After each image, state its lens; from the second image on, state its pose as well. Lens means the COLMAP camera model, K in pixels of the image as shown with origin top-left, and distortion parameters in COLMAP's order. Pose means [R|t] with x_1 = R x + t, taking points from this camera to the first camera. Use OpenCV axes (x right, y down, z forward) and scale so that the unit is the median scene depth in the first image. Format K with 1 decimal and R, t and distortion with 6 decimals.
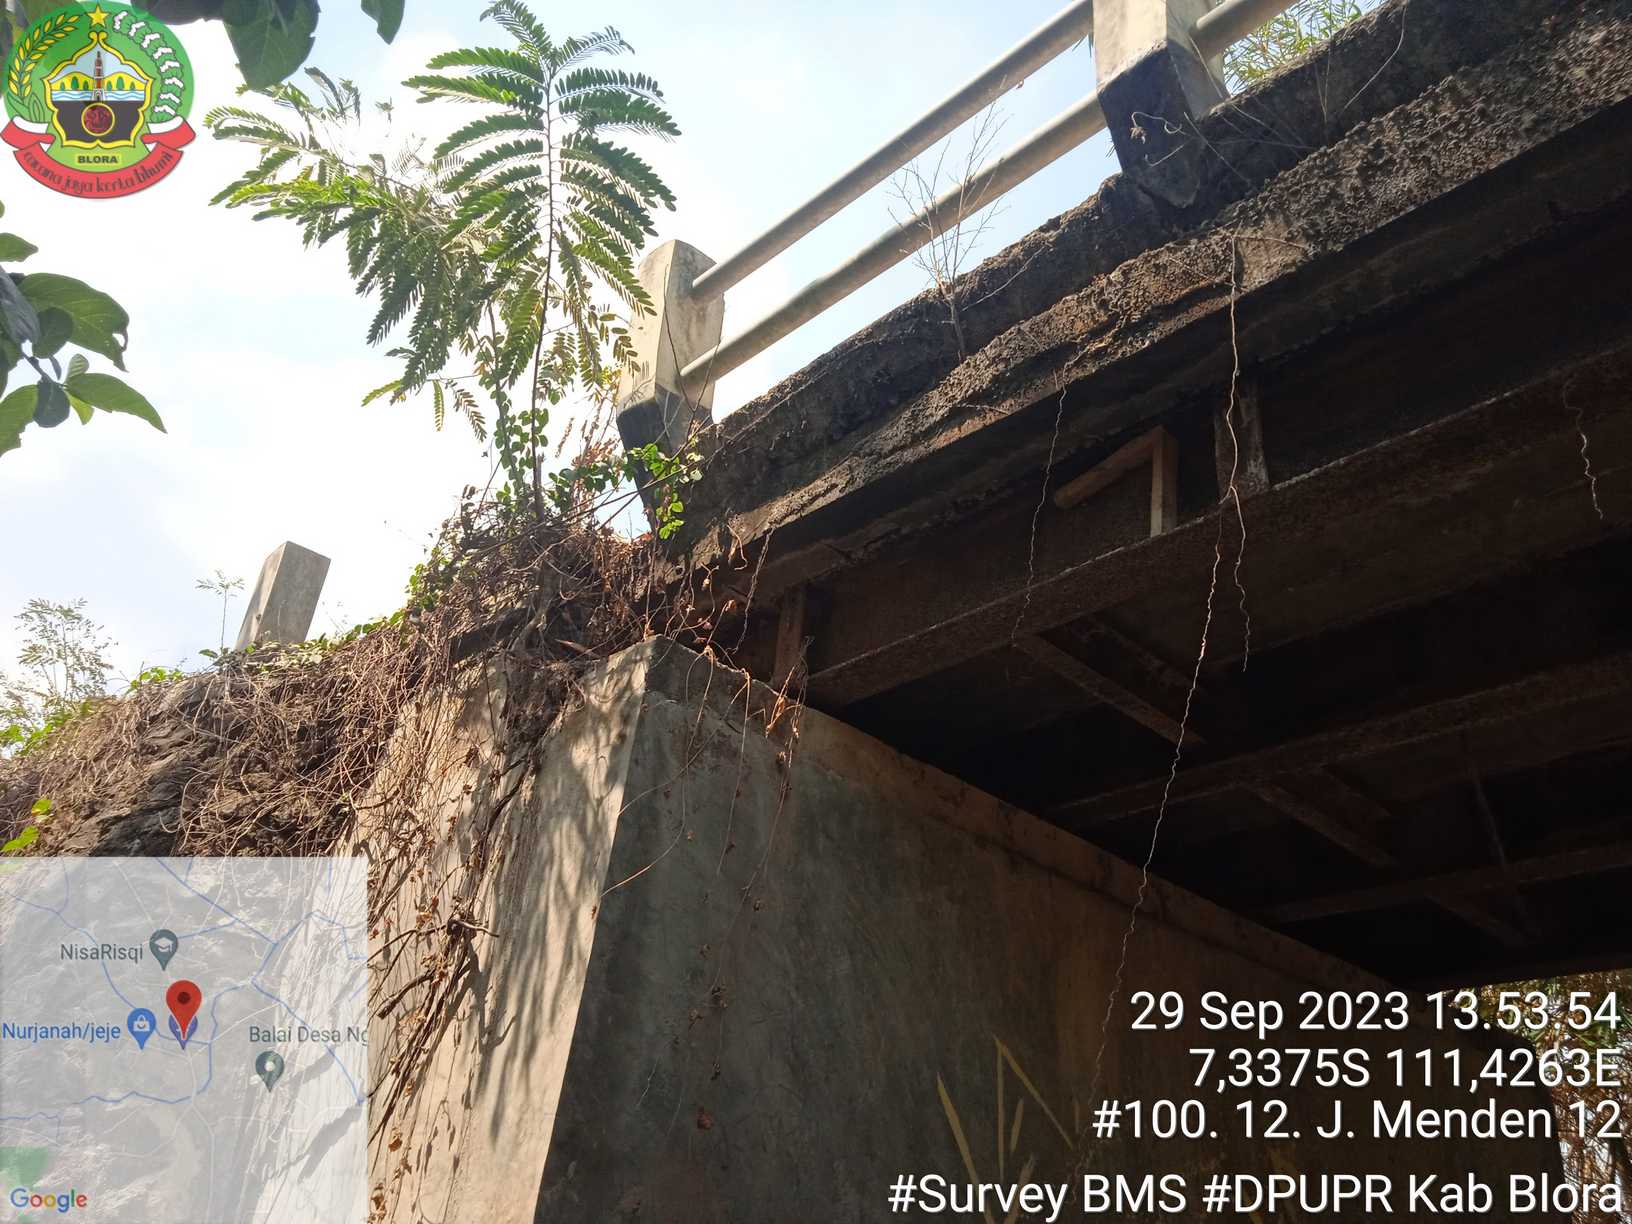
lens RADIAL K [[1334.8, 0, 808.6], [0, 1334.8, 607.9], [0, 0, 1]] dist [0.061244, -0.078691]
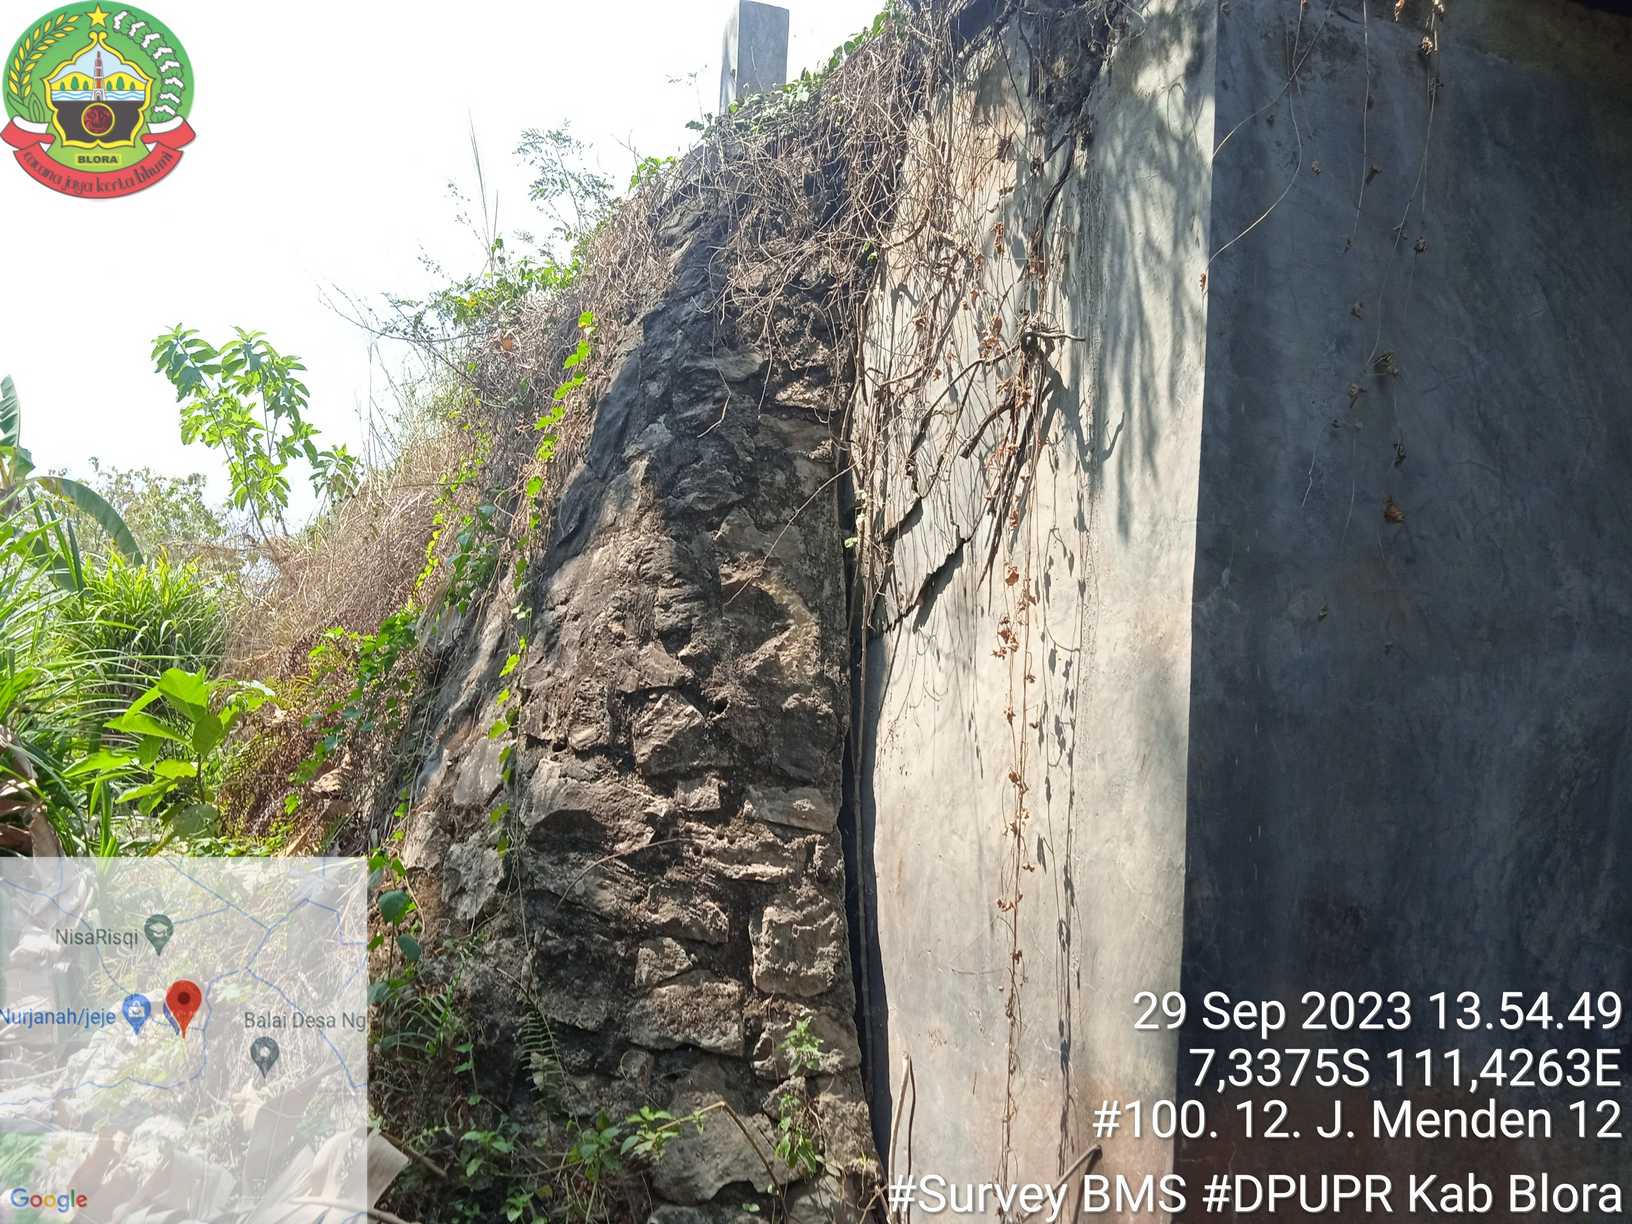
lens RADIAL K [[1334.8, 0, 827.0], [0, 1334.8, 614.0], [0, 0, 1]] dist [0.061244, -0.078691]
pose [[0.925076, -0.097949, -0.366933, -0.081434], [0.225833, 0.918665, 0.324120, 0.086824], [0.305342, -0.382701, 0.871955, 0.142175]]
